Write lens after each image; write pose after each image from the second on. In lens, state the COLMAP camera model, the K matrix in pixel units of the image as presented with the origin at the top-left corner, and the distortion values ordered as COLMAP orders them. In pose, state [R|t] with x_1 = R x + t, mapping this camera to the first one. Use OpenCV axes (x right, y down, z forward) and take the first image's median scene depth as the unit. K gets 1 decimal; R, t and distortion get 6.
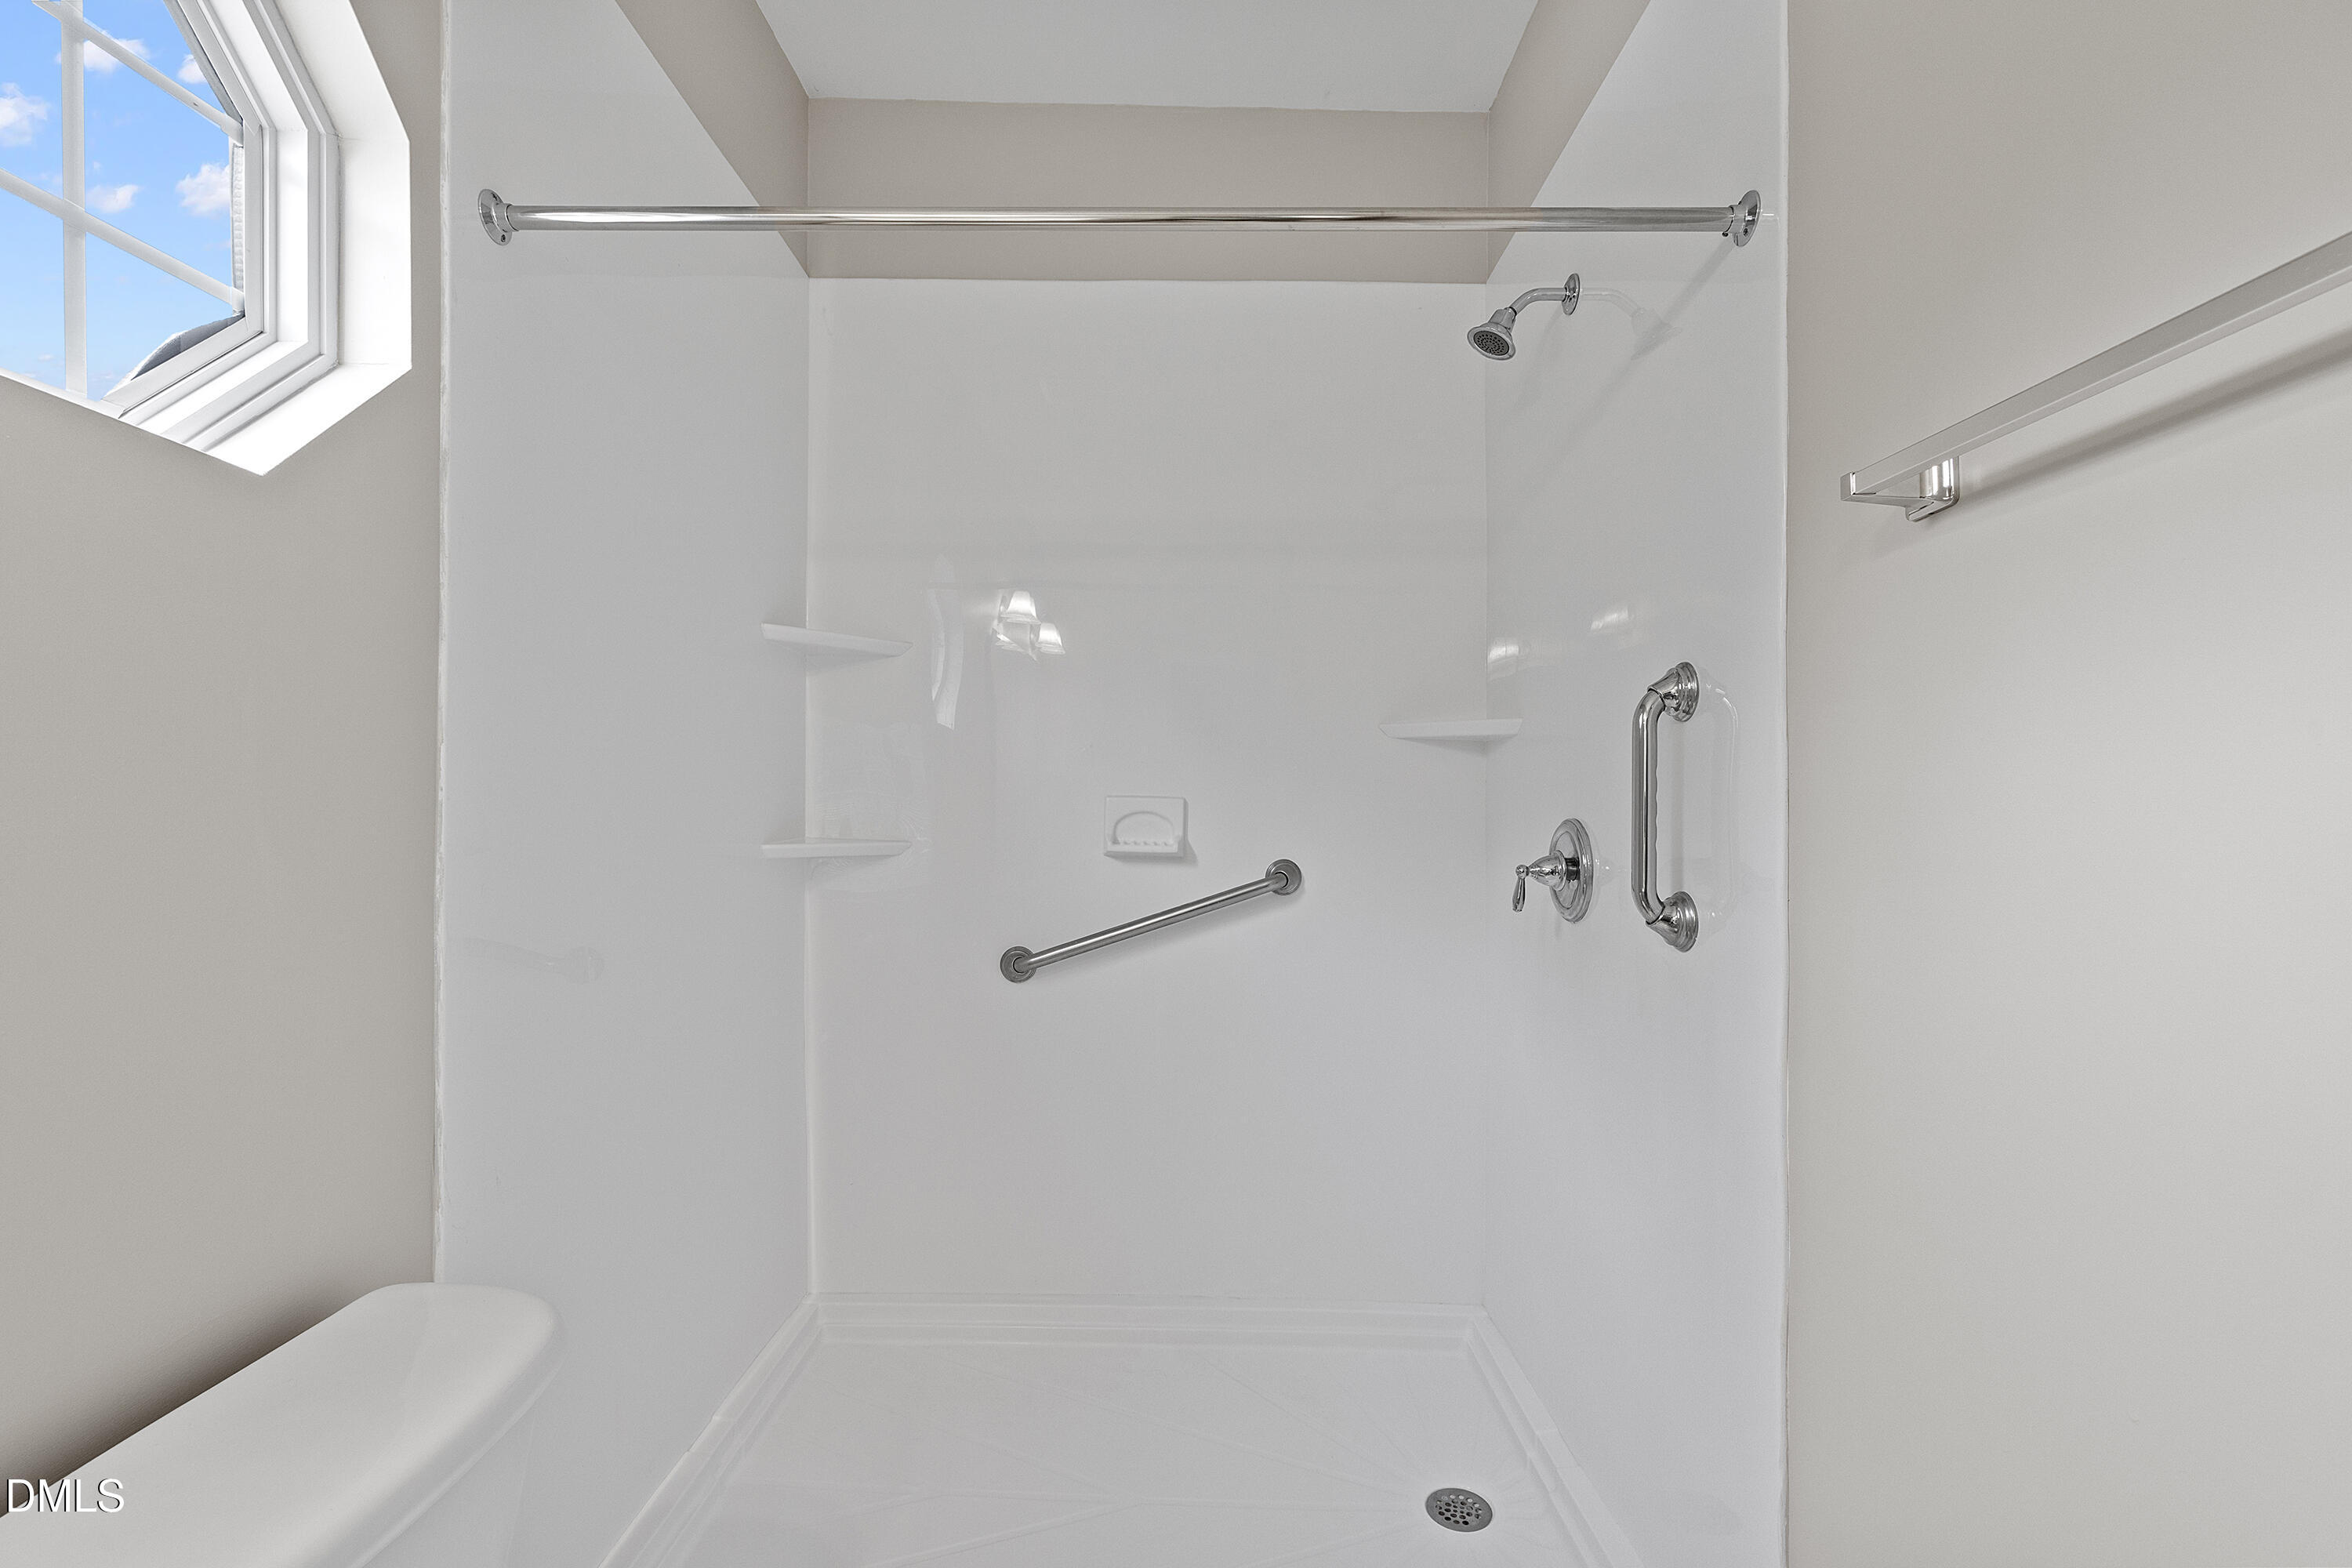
lens RADIAL K [[1028.3, 0, 1181.9], [0, 1028.3, 822.4], [0, 0, 1]] dist [0.000145, 0.000601]
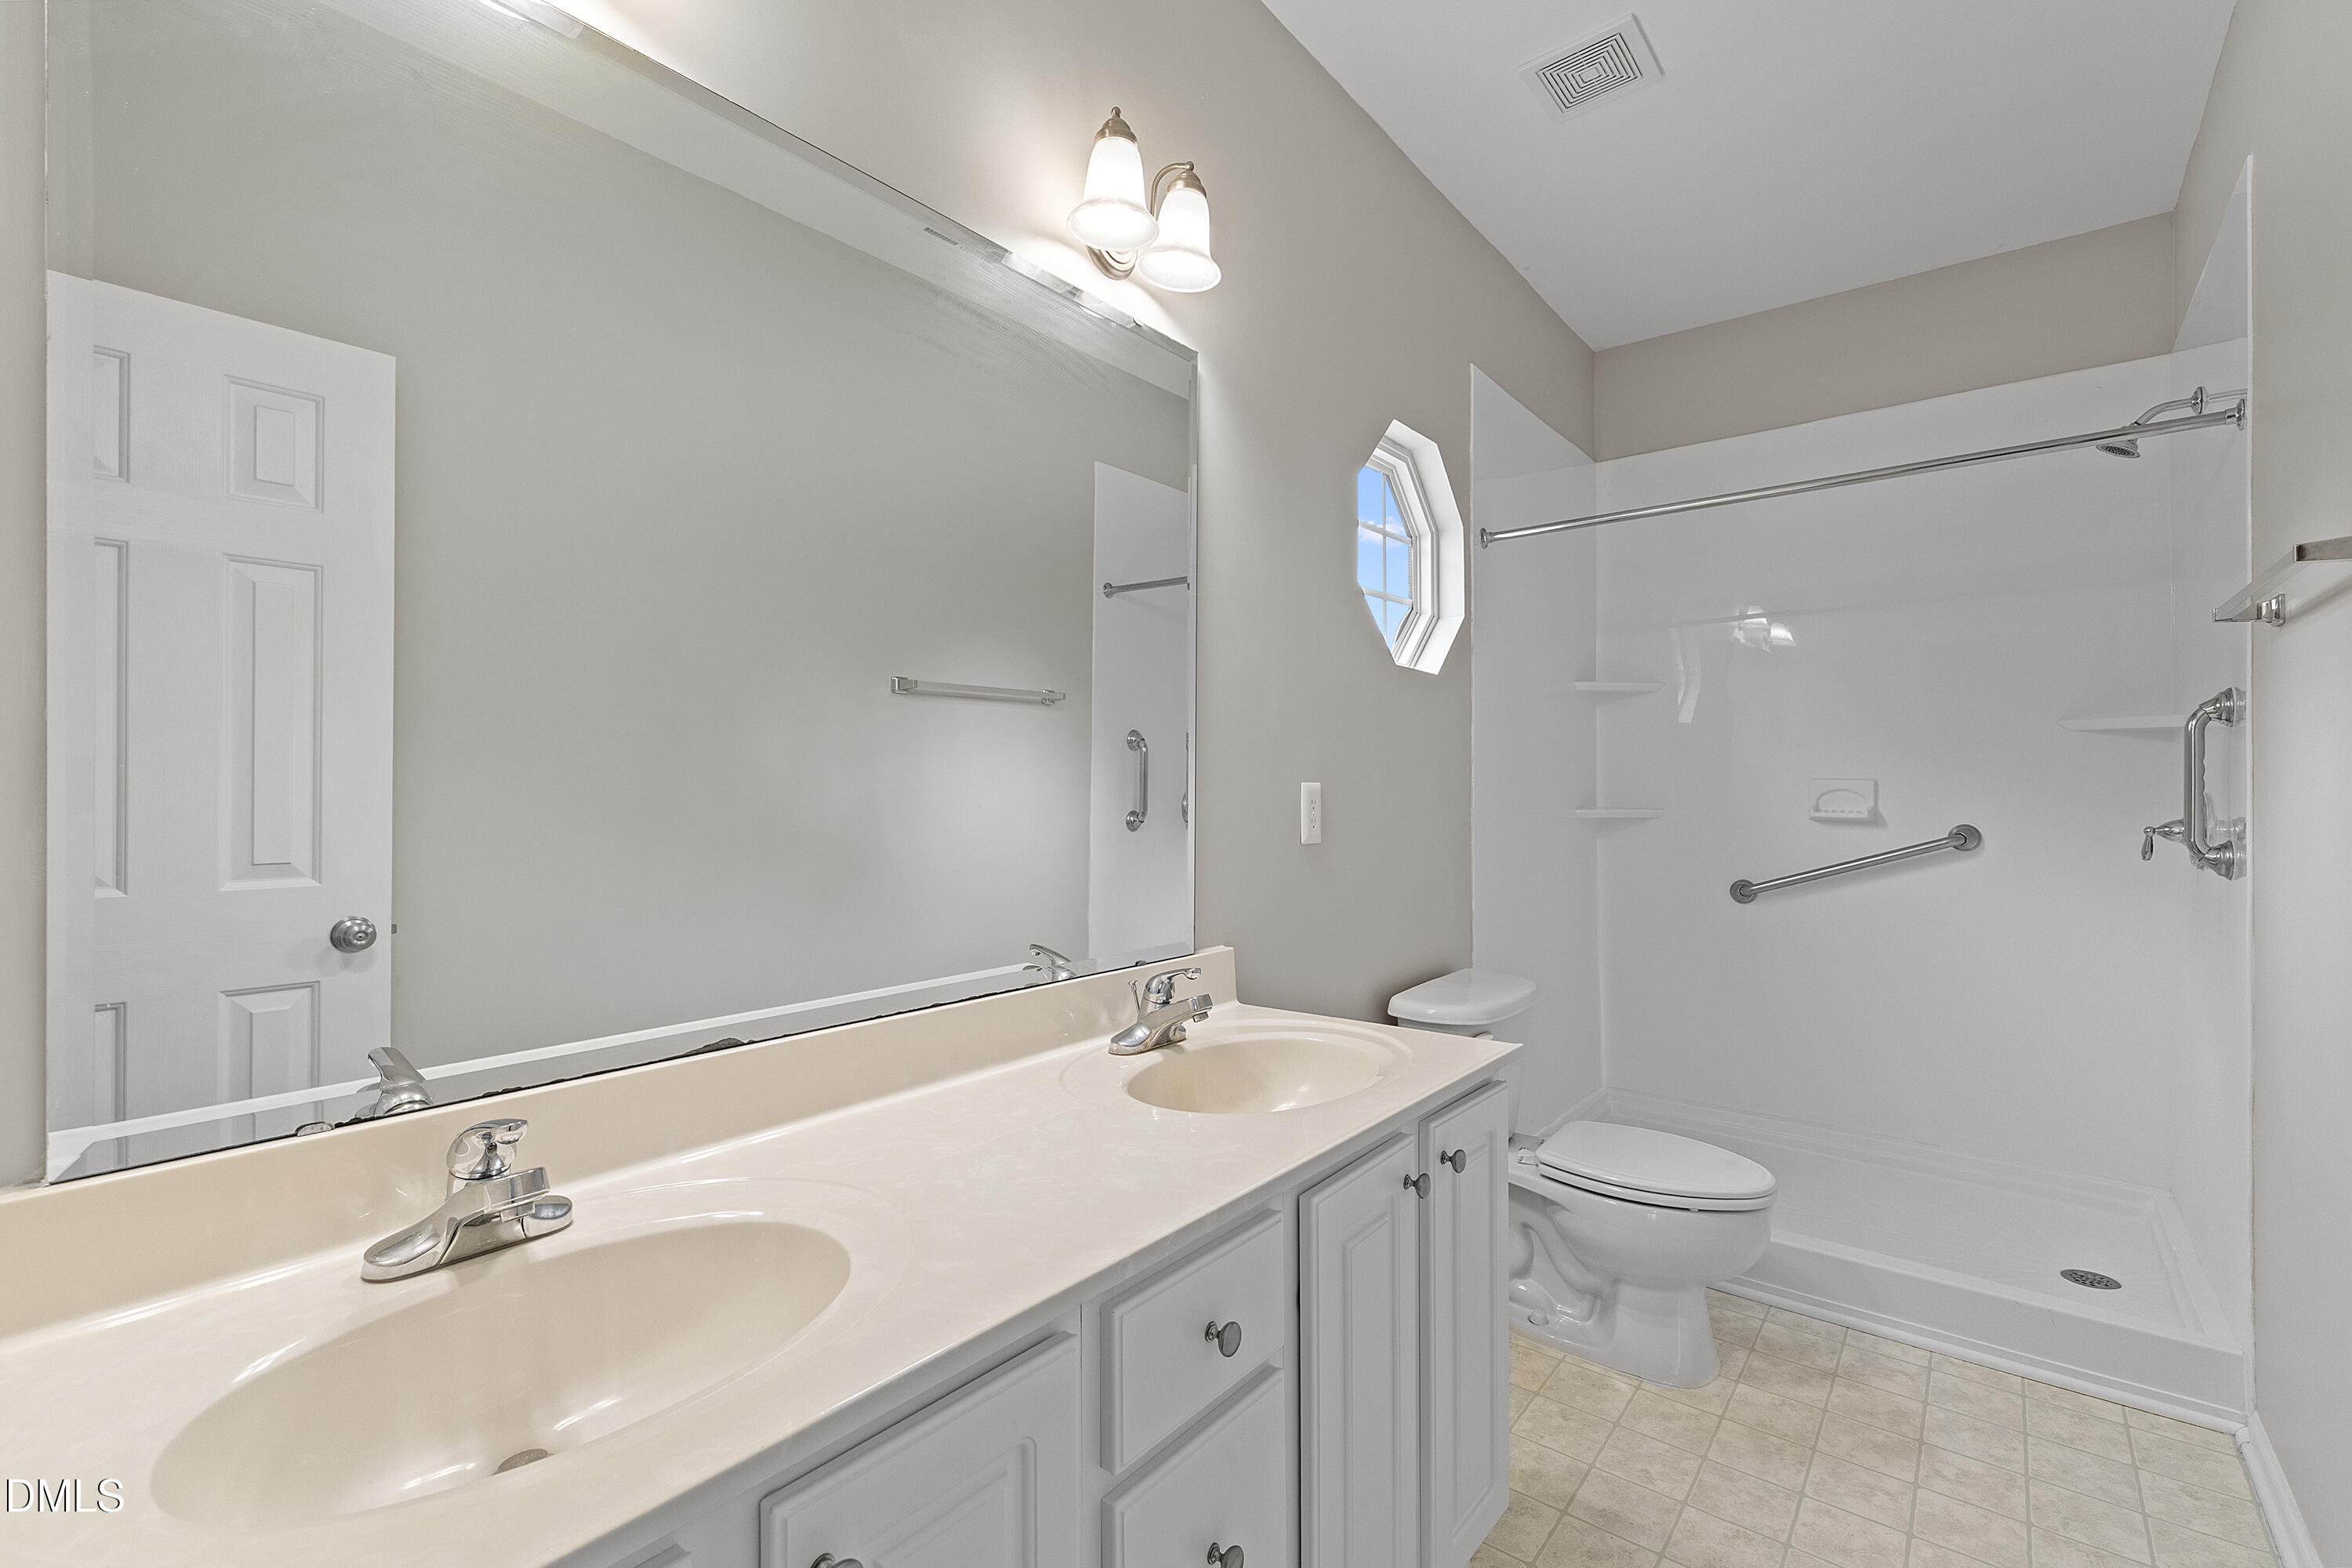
lens RADIAL K [[1022.3, 0, 1180.8], [0, 1022.3, 785.1], [0, 0, 1]] dist [0.000817, 0.000230]
pose [[0.780118, -0.009301, -0.625563, 0.141299], [-0.001136, 0.999867, -0.016283, 0.007970], [0.625631, 0.013413, 0.780004, -0.706265]]
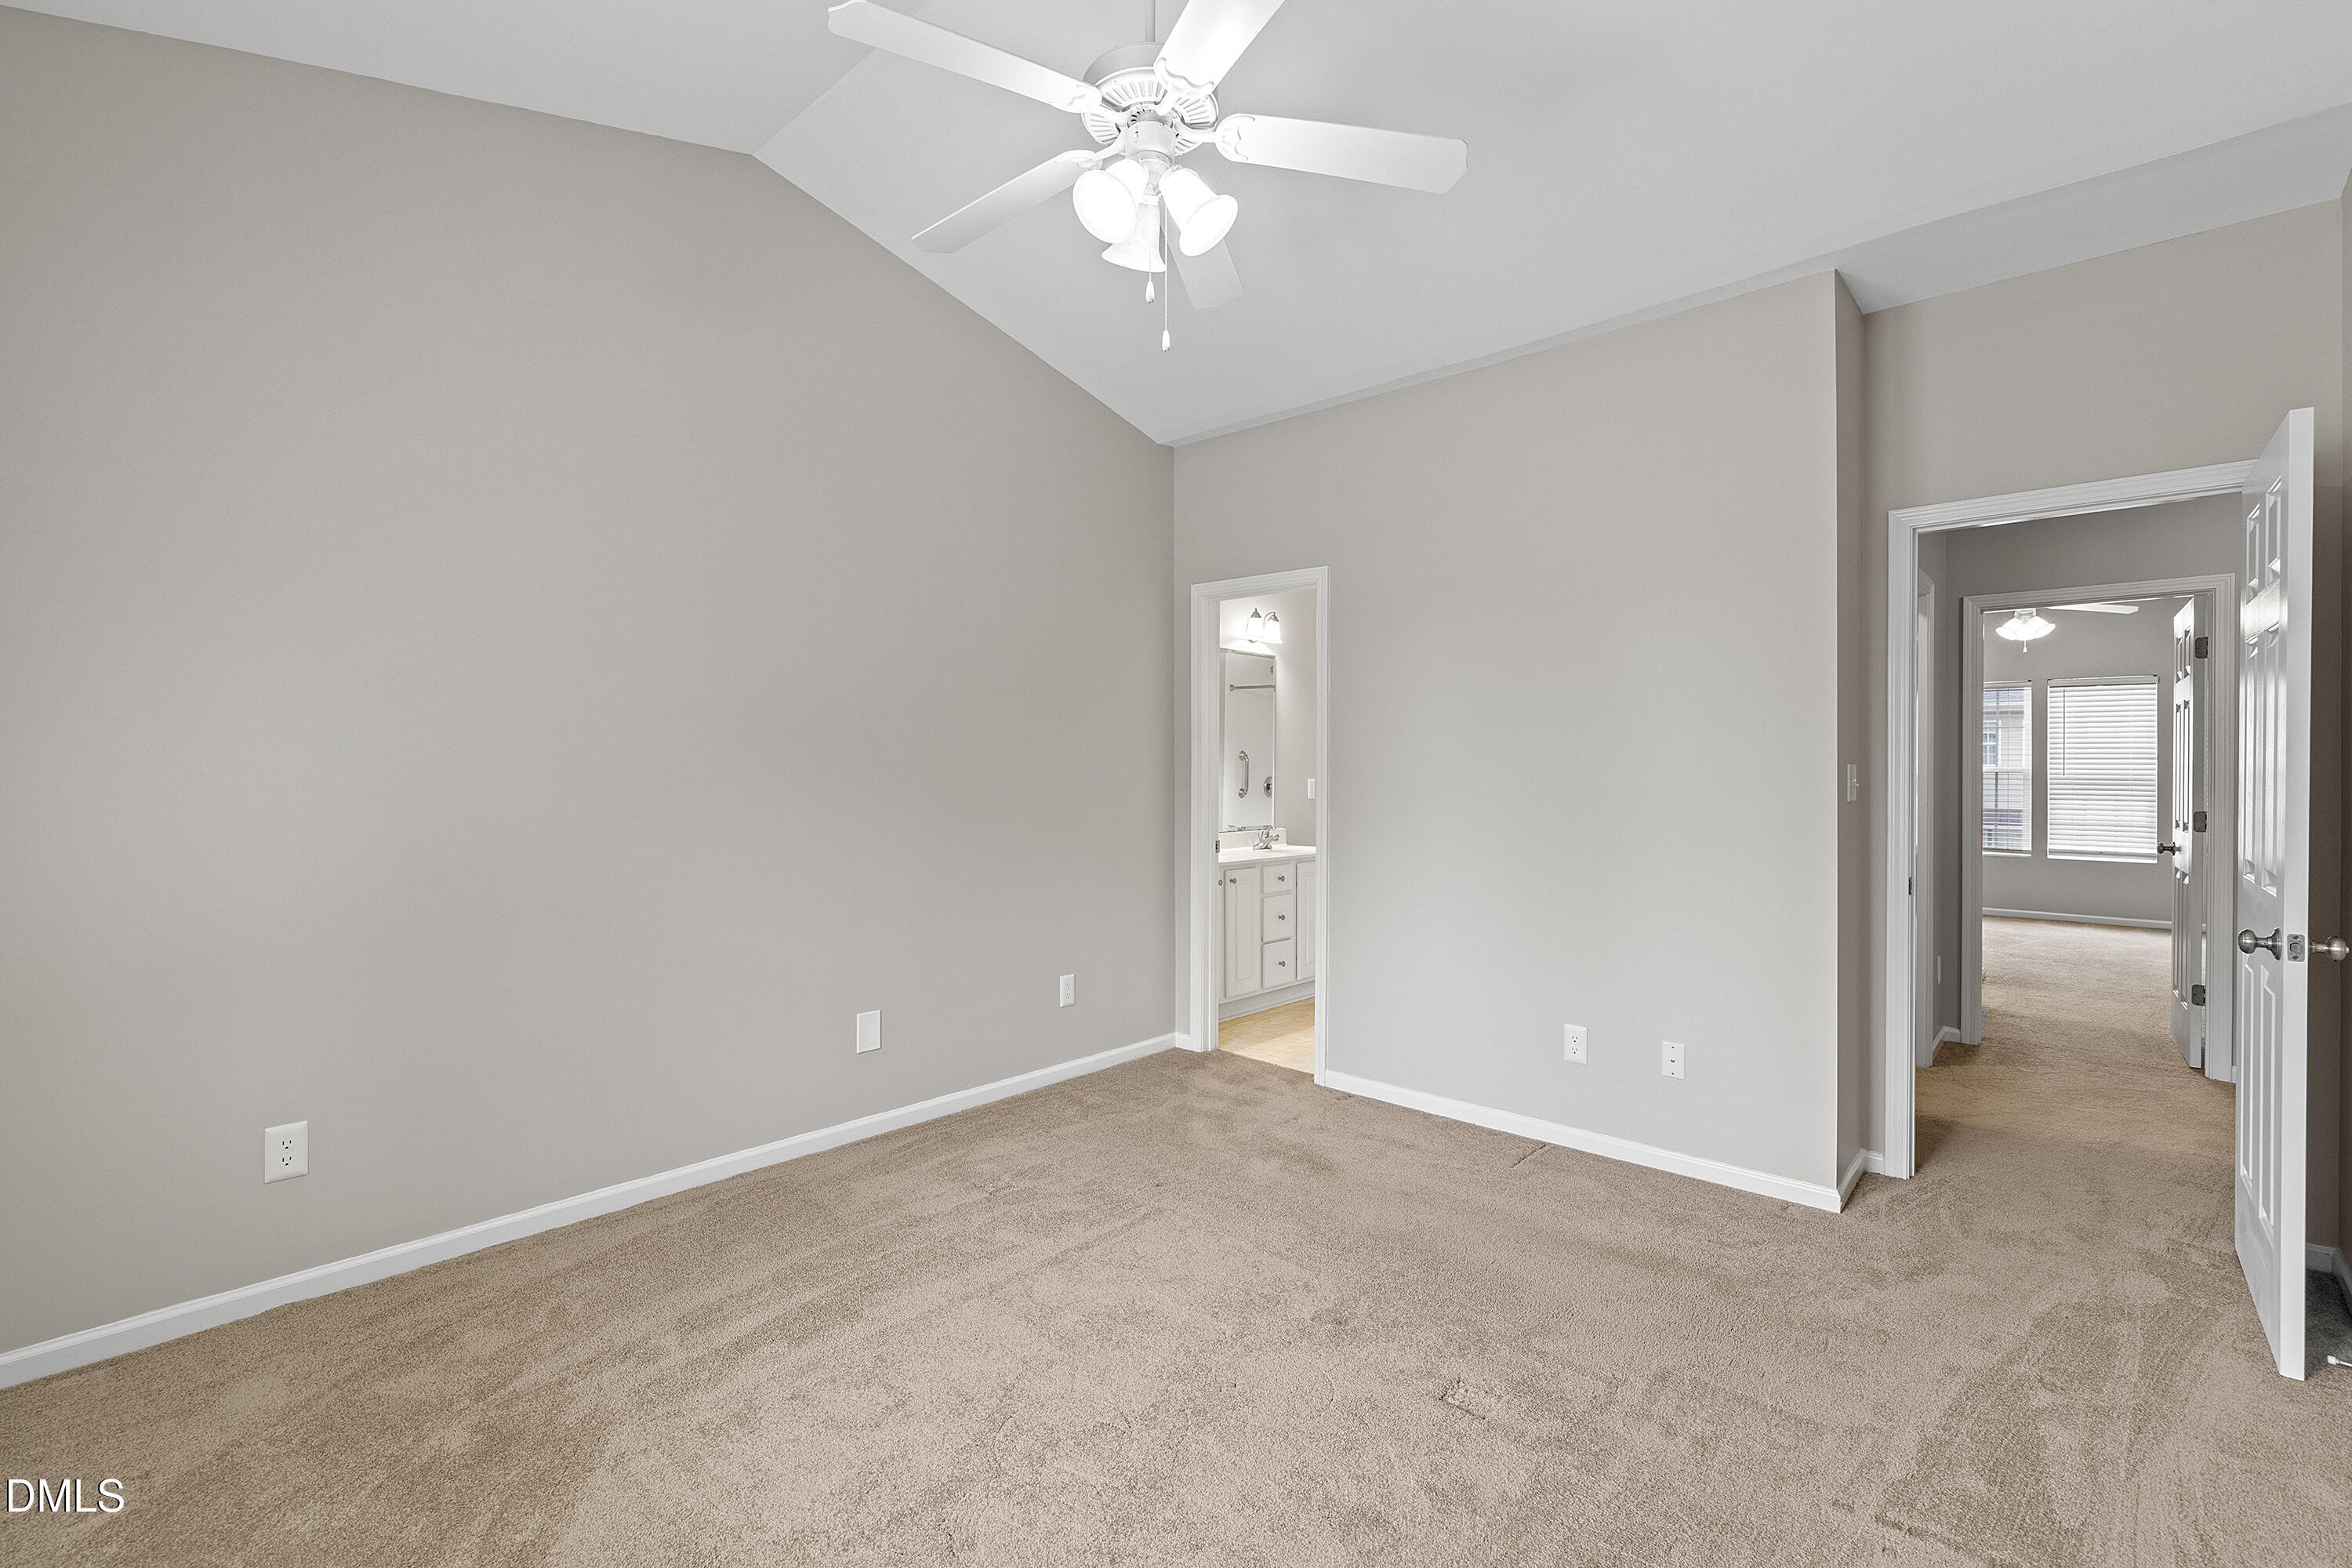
lens RADIAL K [[1026.7, 0, 1176.0], [0, 1026.7, 784.0], [0, 0, 1]] dist [0.001327, 0.000149]
pose [[0.737349, 0.006501, -0.675481, 1.389705], [-0.007096, 0.999973, 0.001878, 0.002113], [0.675475, 0.003409, 0.737375, -2.385206]]
